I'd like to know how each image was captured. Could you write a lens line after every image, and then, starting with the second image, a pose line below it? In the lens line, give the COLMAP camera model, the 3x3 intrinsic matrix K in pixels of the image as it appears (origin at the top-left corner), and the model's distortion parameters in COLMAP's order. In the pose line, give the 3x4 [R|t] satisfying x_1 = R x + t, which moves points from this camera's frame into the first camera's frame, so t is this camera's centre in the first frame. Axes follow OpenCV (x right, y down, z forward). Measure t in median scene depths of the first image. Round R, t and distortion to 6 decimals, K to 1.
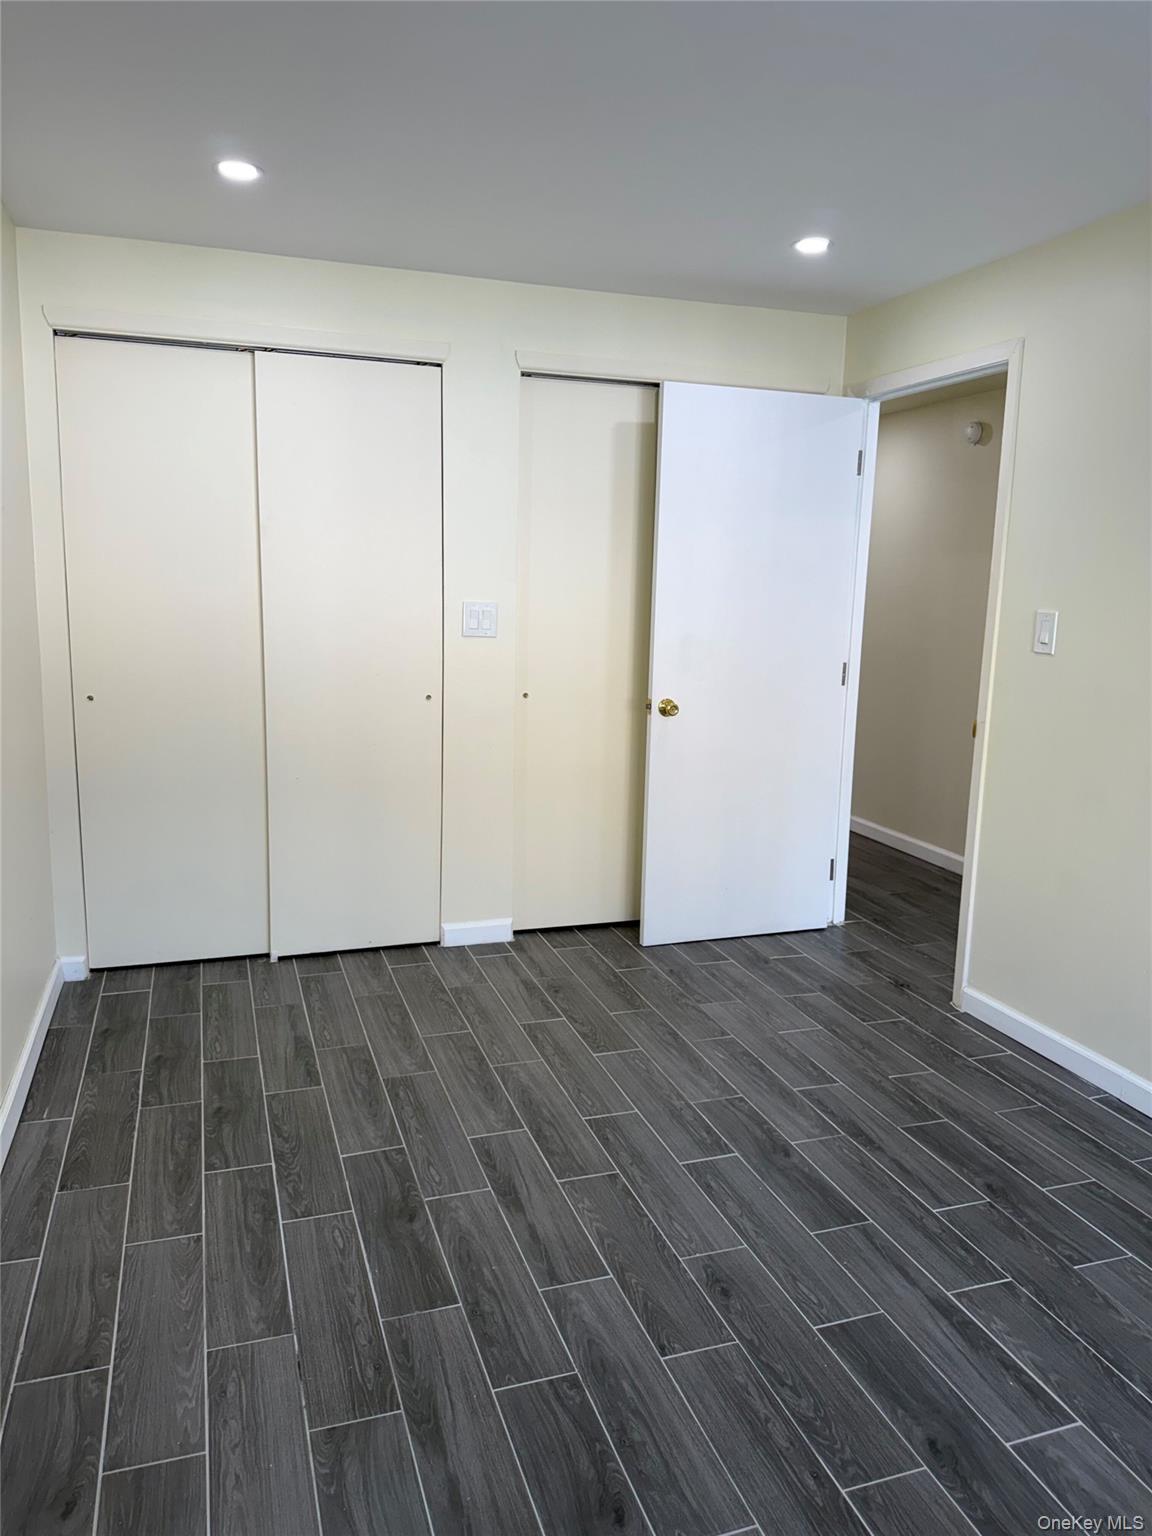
lens RADIAL K [[1091.1, 0, 576.0], [0, 1091.1, 766.7], [0, 0, 1]] dist [0.029257, -0.041718]
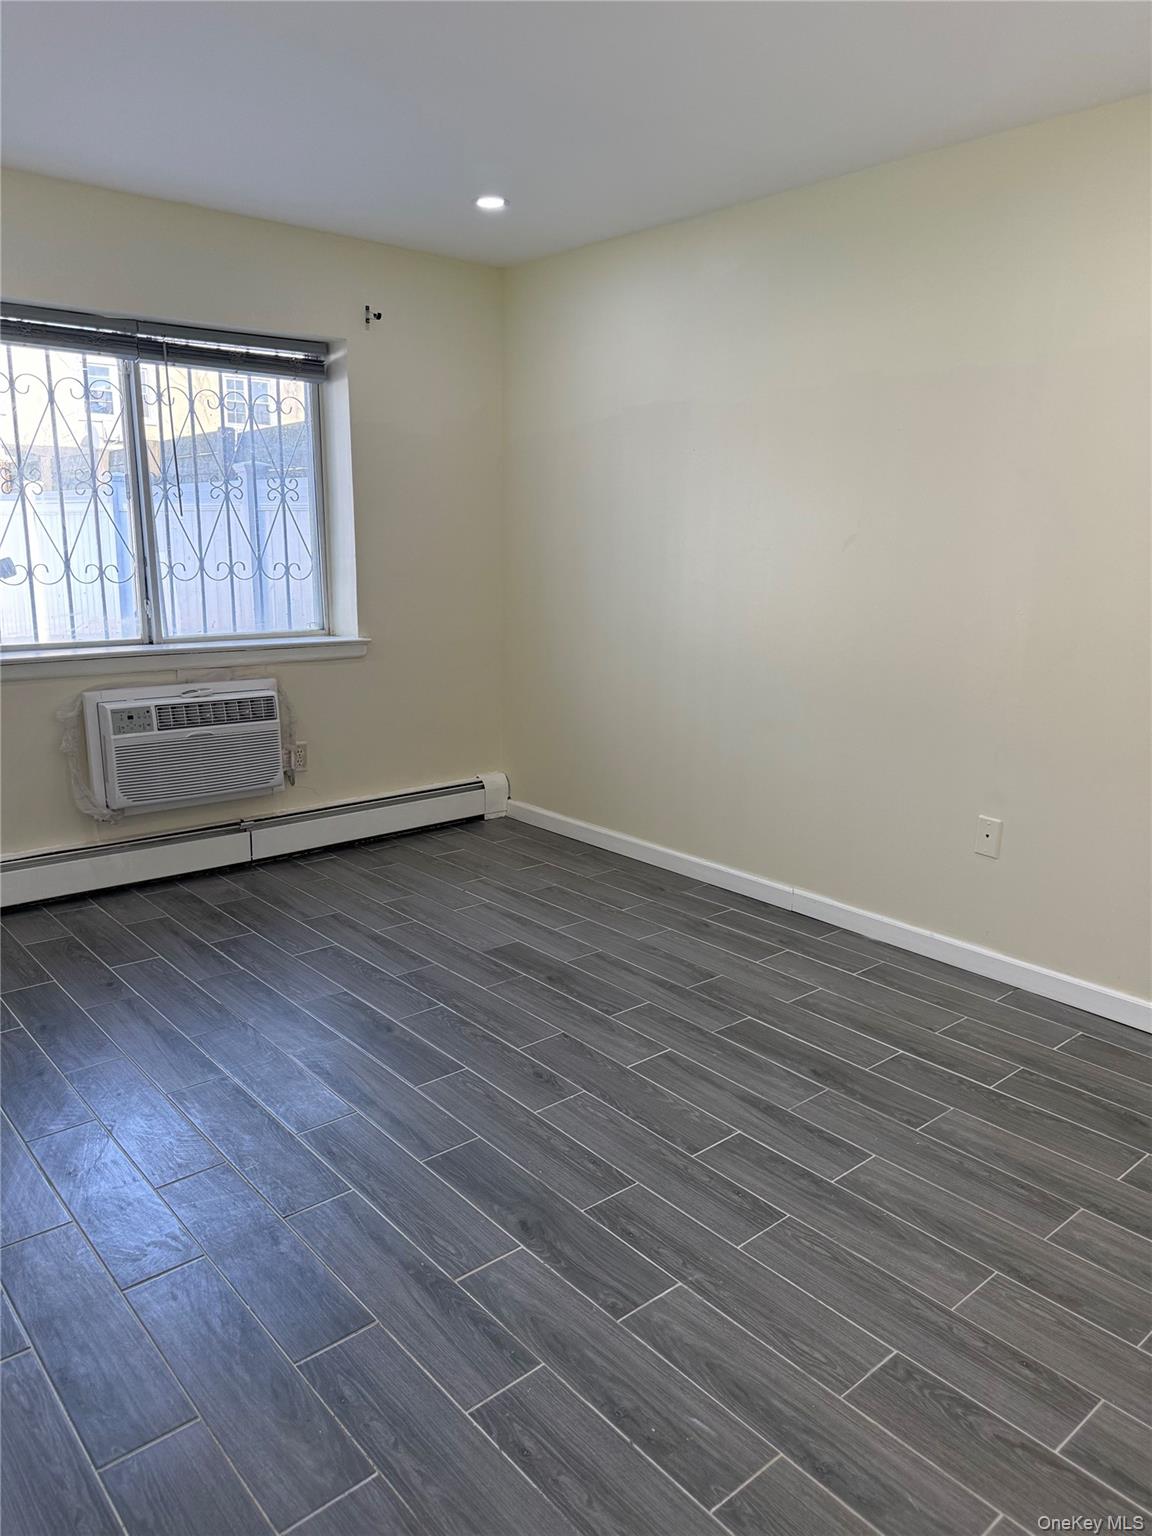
lens RADIAL K [[1091.1, 0, 572.7], [0, 1091.1, 777.2], [0, 0, 1]] dist [0.029257, -0.041718]
pose [[-0.929445, 0.051758, -0.365311, 0.457434], [-0.092585, 0.925714, 0.366718, -0.253349], [0.357154, 0.374667, -0.855608, 1.660921]]
